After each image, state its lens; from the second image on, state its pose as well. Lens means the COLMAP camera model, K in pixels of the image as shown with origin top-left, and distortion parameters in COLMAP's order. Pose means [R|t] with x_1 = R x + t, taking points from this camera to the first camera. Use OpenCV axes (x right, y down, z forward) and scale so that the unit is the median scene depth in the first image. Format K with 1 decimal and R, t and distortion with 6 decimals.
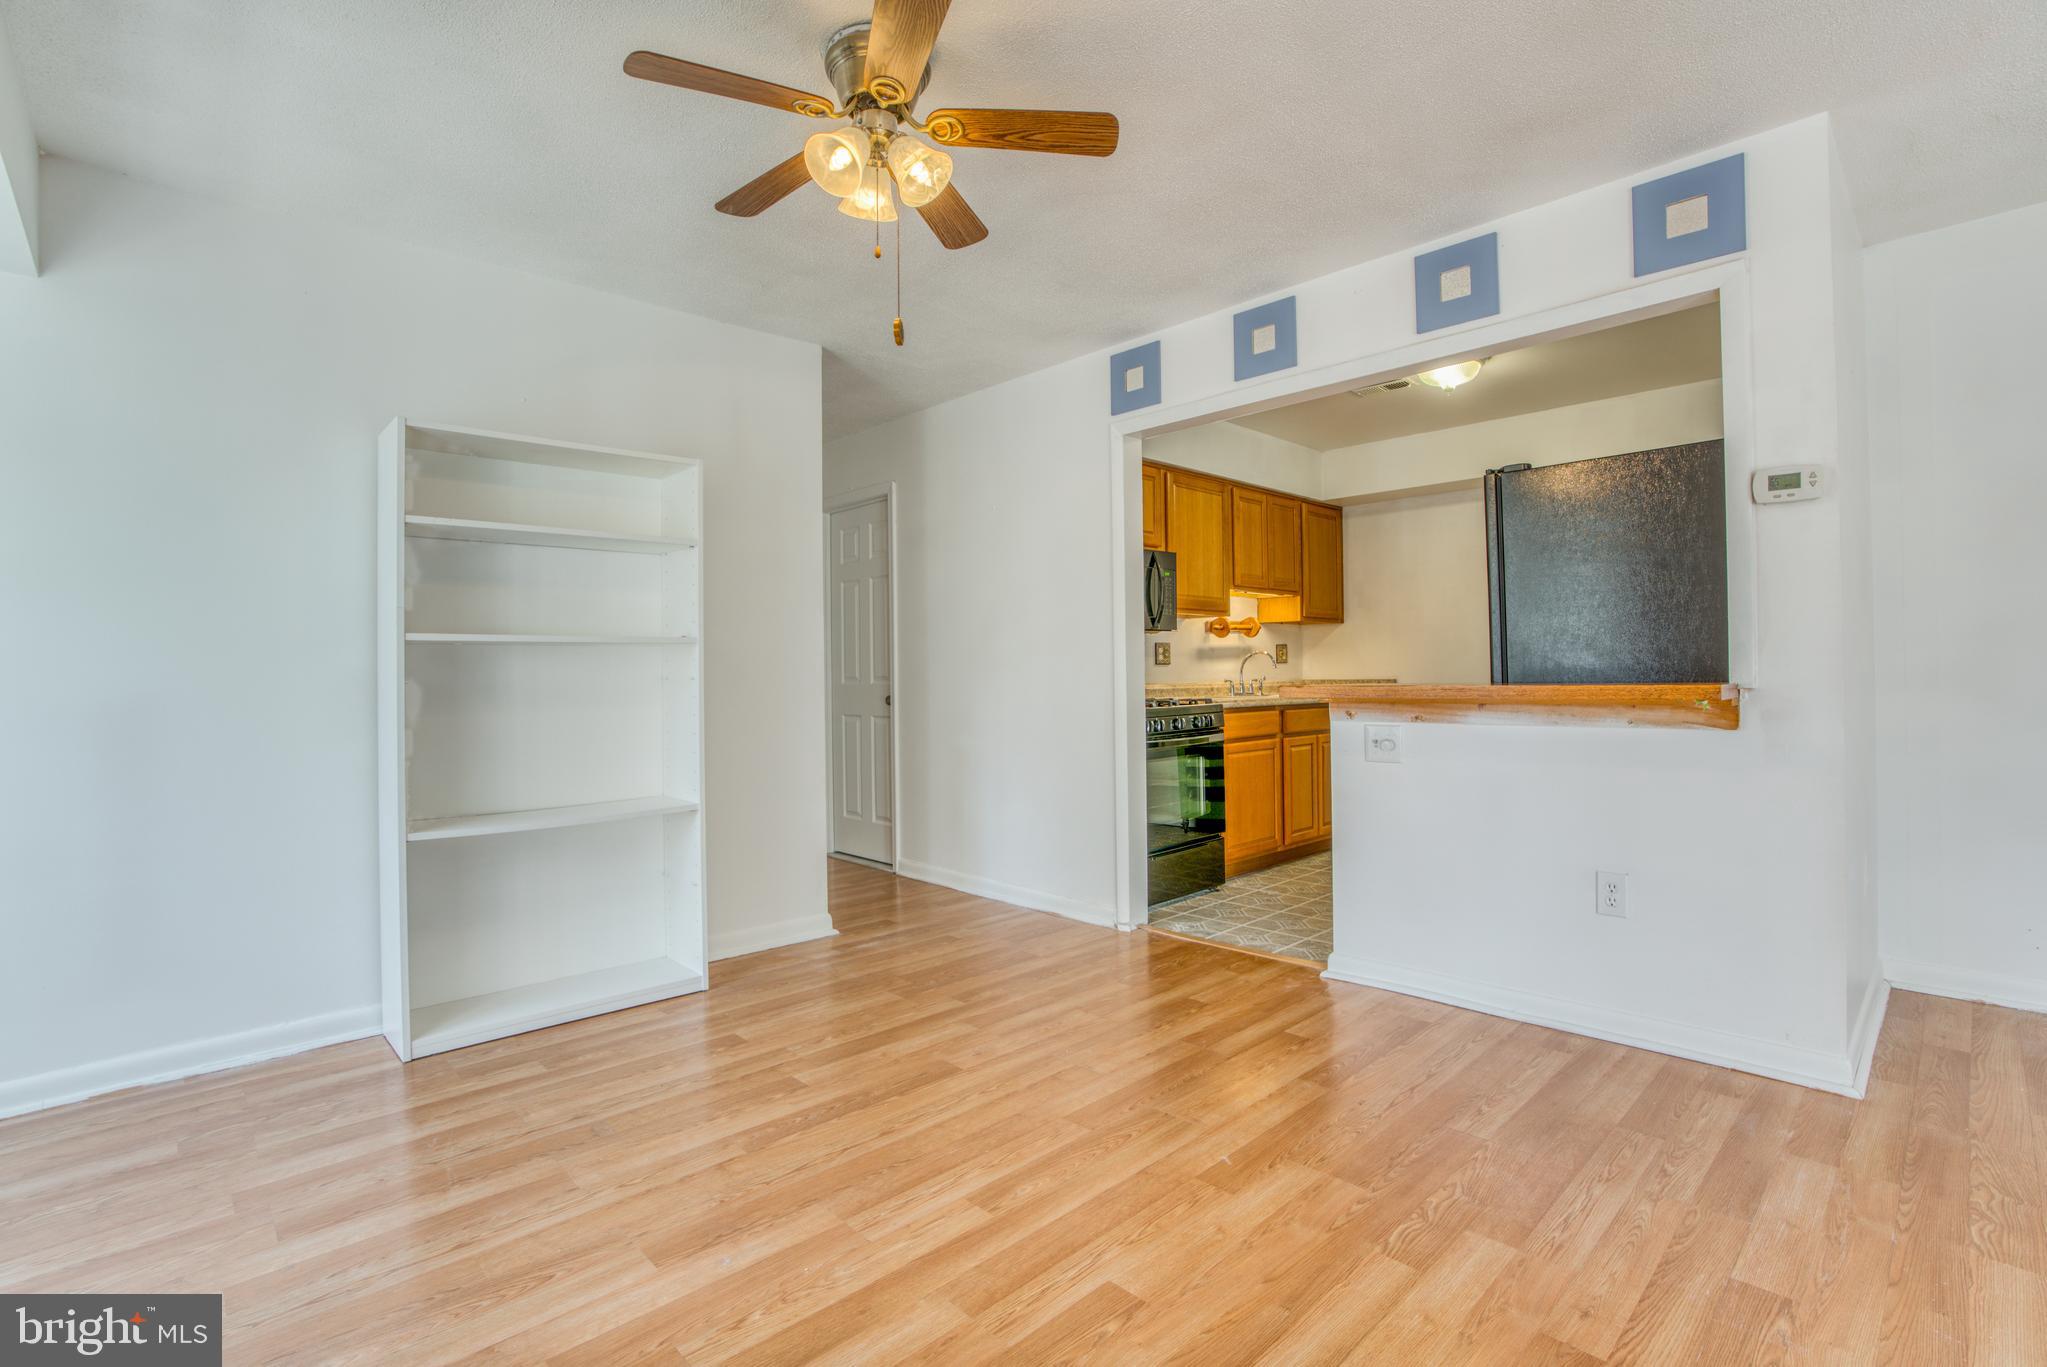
lens RADIAL K [[952.7, 0, 1010.3], [0, 952.7, 667.0], [0, 0, 1]] dist [-0.070369, 0.027287]
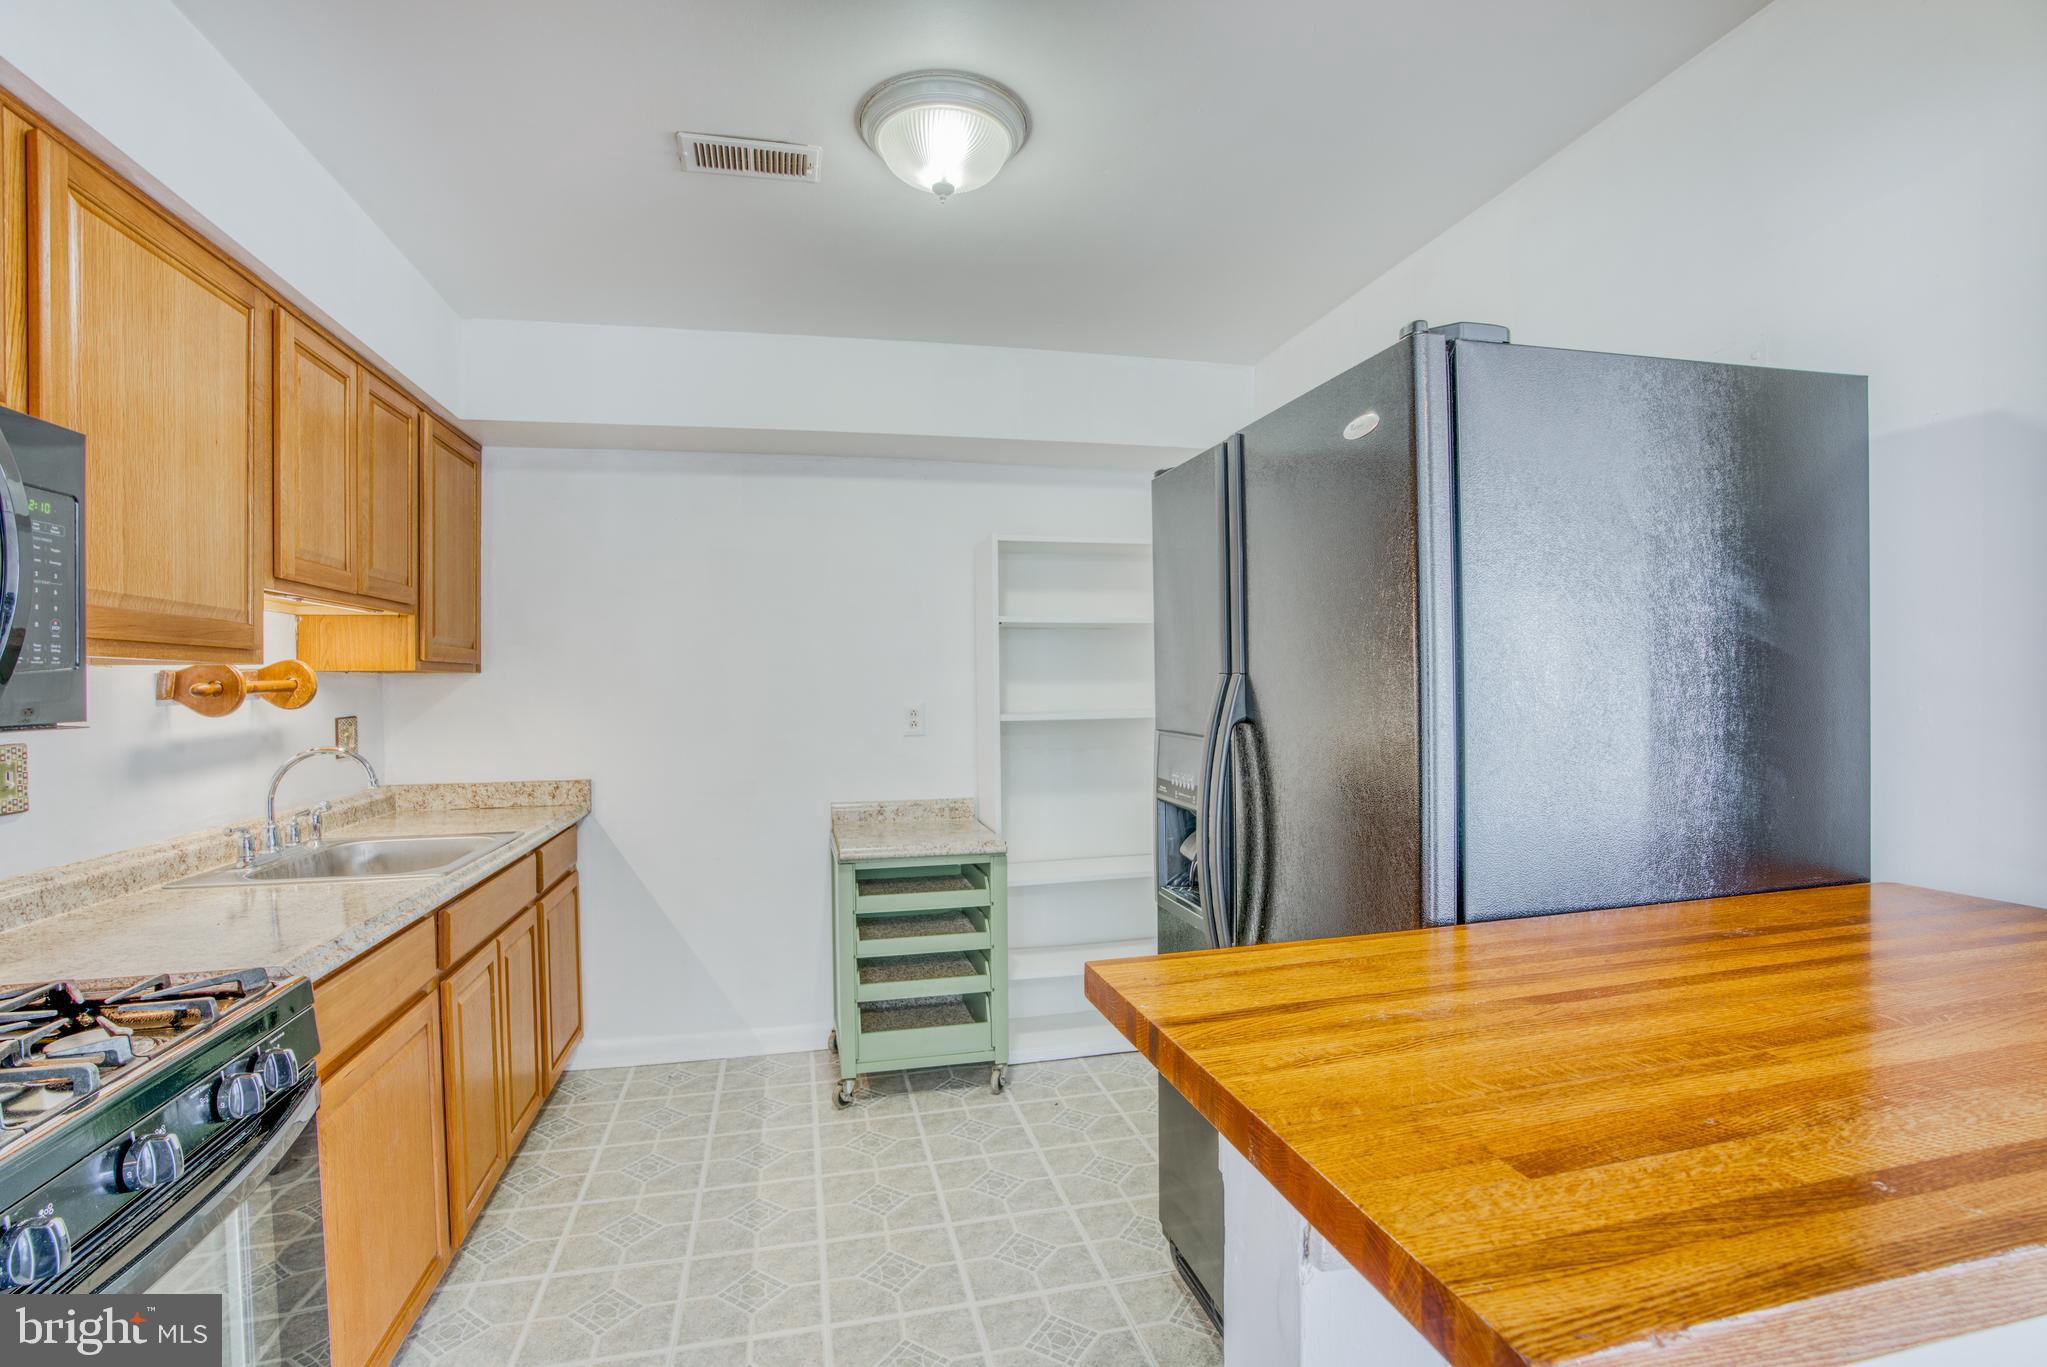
lens RADIAL K [[938.7, 0, 1006.6], [0, 938.7, 687.6], [0, 0, 1]] dist [-0.066851, 0.024863]
pose [[0.507165, 0.001373, 0.861848, 0.118133], [-0.000279, 0.999999, -0.001429, -0.065407], [-0.861849, 0.000484, 0.507164, 0.873613]]
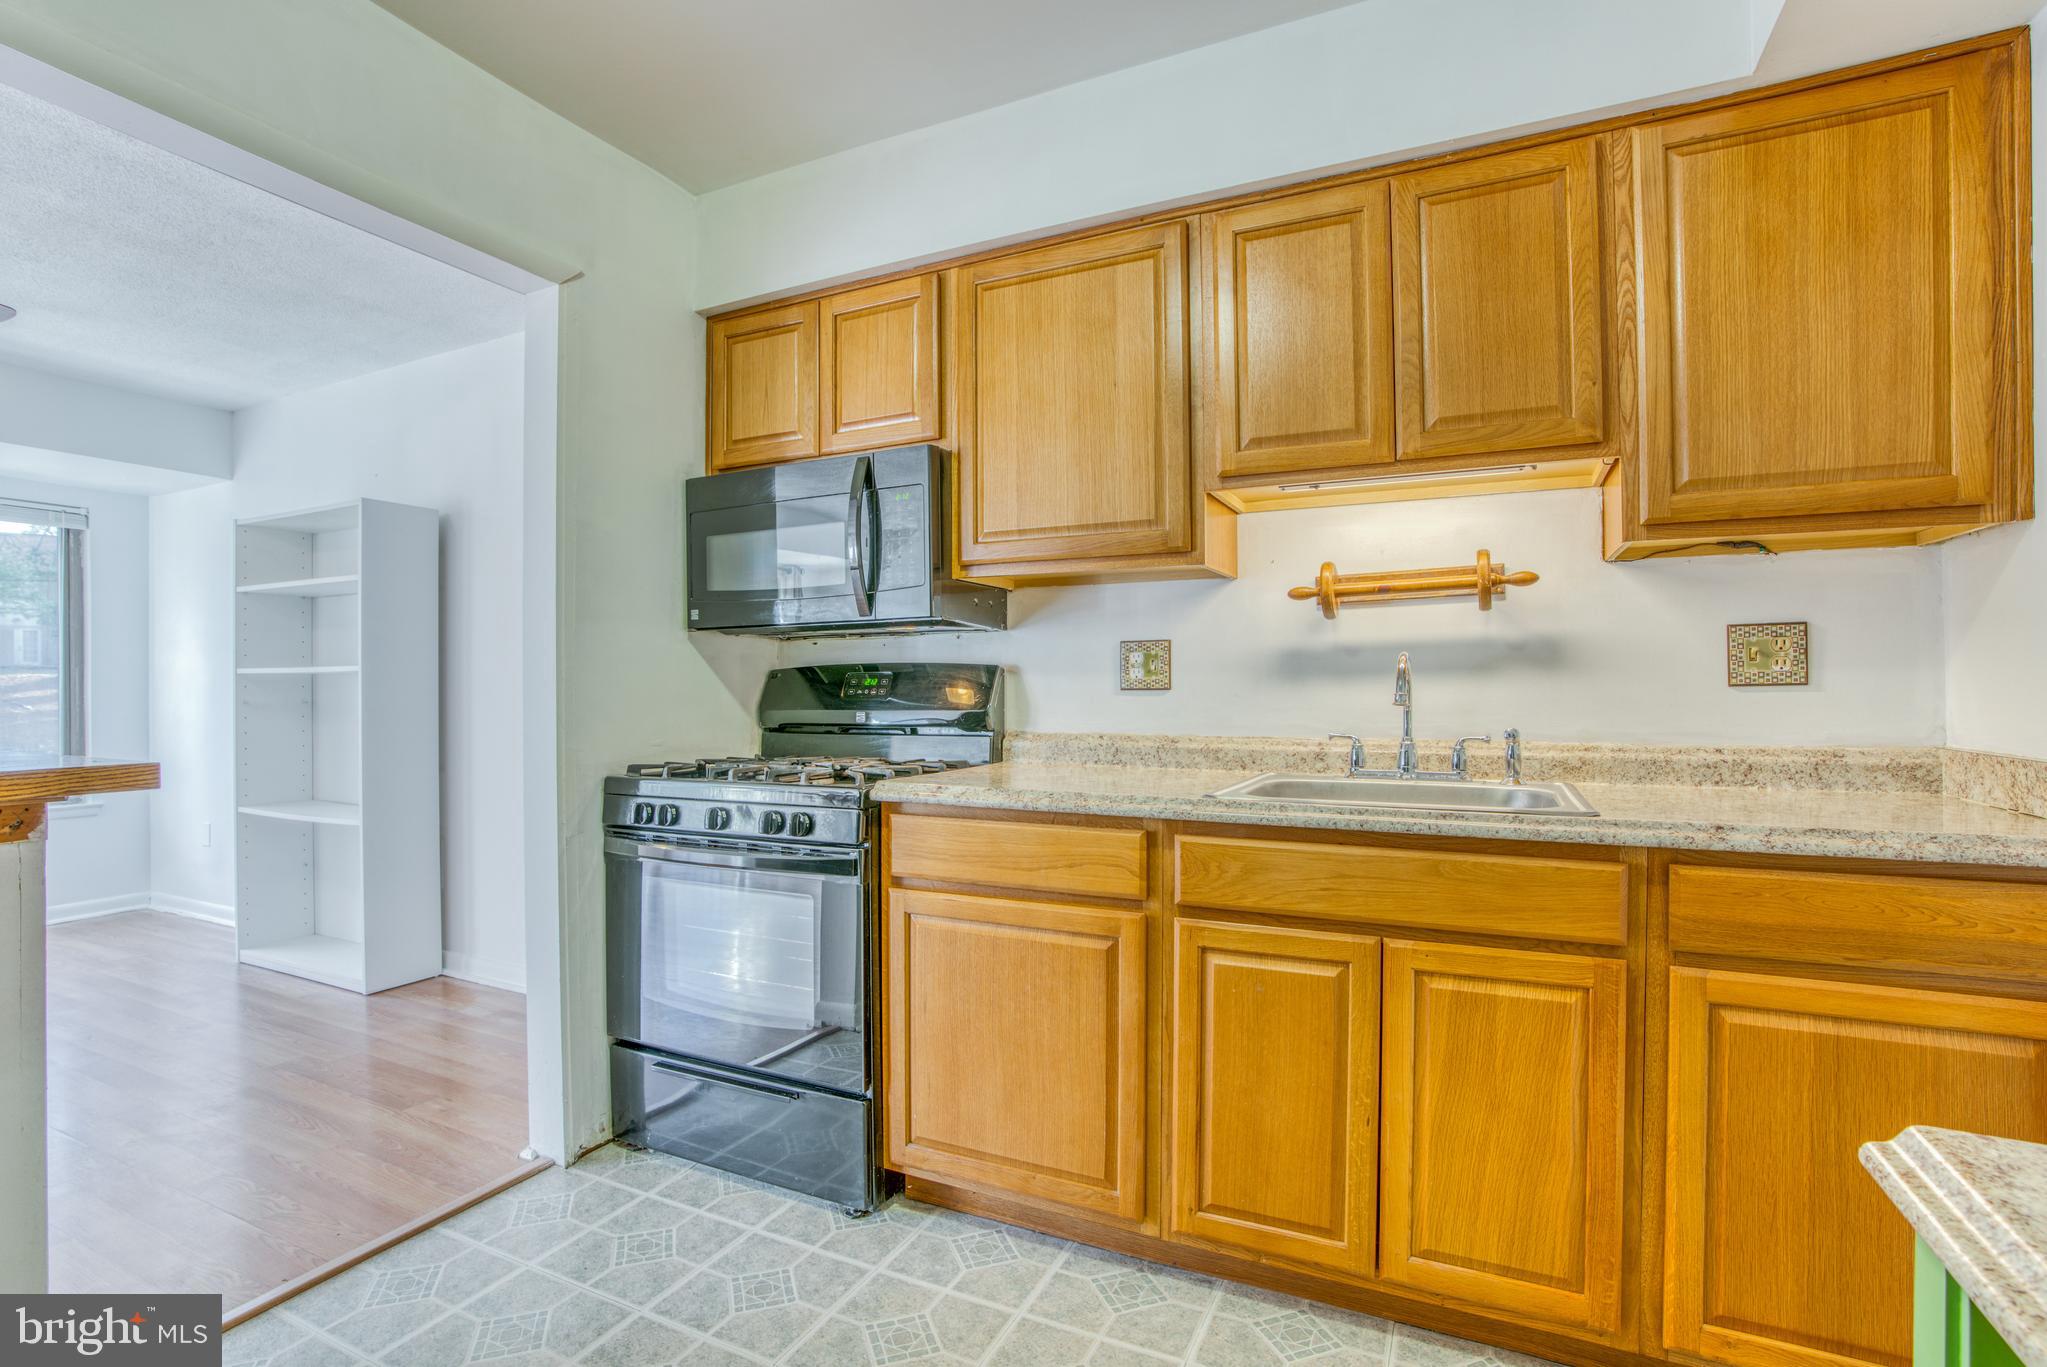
lens RADIAL K [[952.7, 0, 1010.3], [0, 952.7, 667.0], [0, 0, 1]] dist [-0.070369, 0.027287]
pose [[0.349056, -0.011247, -0.937035, 0.827161], [0.004606, 0.999936, -0.010287, -0.013329], [0.937091, -0.000726, 0.349085, 1.191745]]
